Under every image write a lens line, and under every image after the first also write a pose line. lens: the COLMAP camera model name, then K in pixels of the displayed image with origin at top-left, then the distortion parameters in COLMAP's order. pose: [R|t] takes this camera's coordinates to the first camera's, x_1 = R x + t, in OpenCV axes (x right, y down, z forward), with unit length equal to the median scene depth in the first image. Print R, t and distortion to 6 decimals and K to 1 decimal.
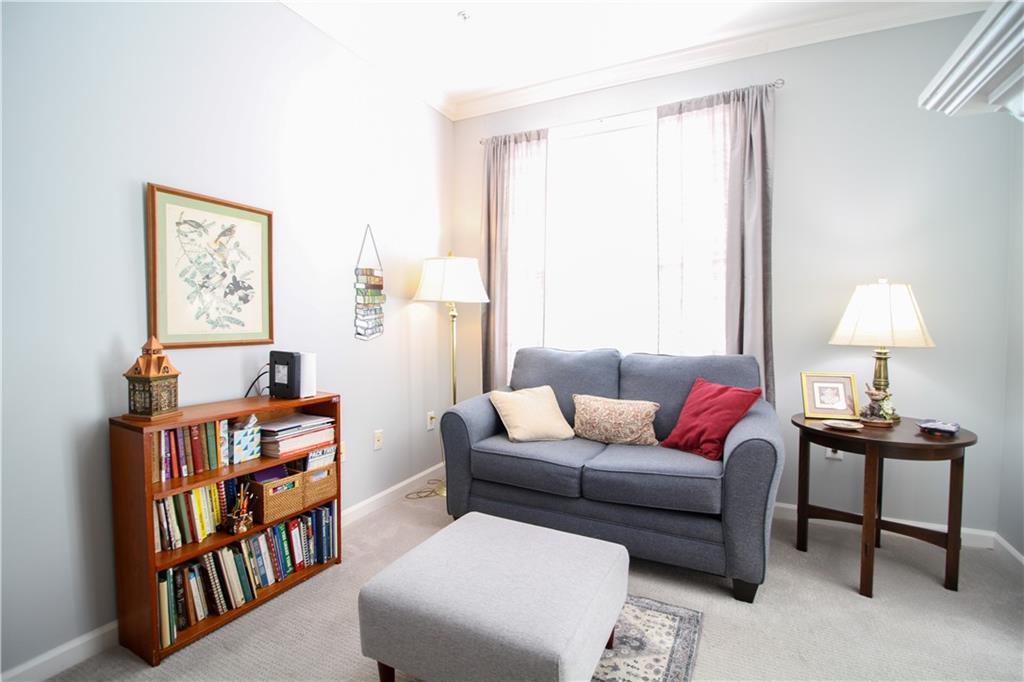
lens RADIAL K [[472.7, 0, 507.2], [0, 472.7, 339.5], [0, 0, 1]] dist [0.000932, -0.013450]
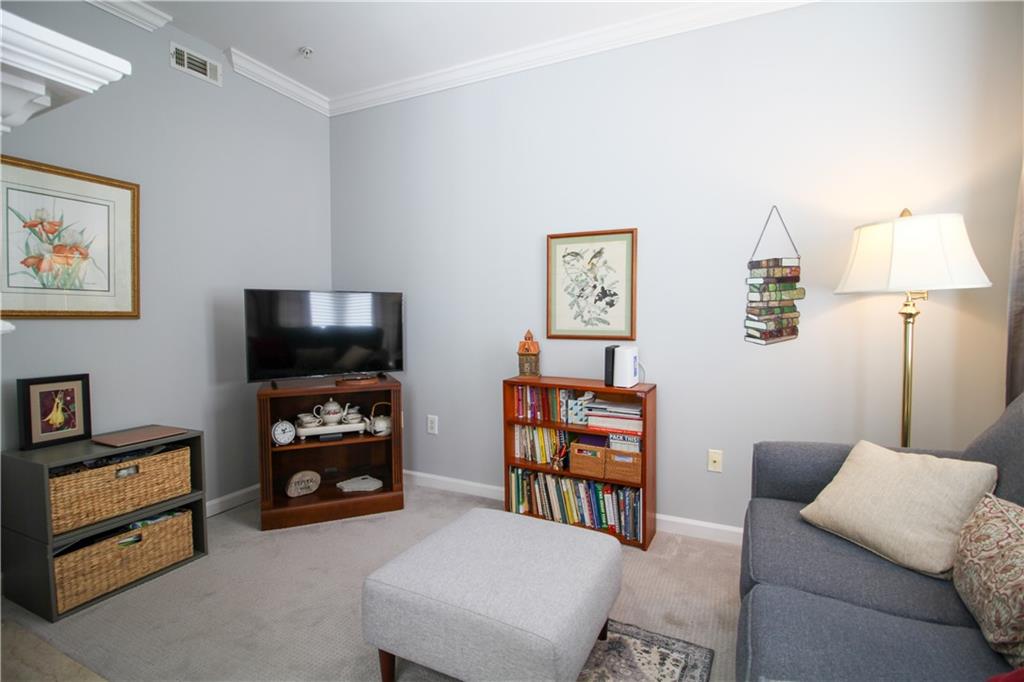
lens RADIAL K [[472.7, 0, 507.2], [0, 472.7, 339.5], [0, 0, 1]] dist [0.000932, -0.013450]
pose [[0.006400, 0.043342, -0.999040, 0.742428], [-0.042824, 0.998156, 0.043030, -0.032621], [0.999062, 0.042507, 0.008244, 0.728491]]
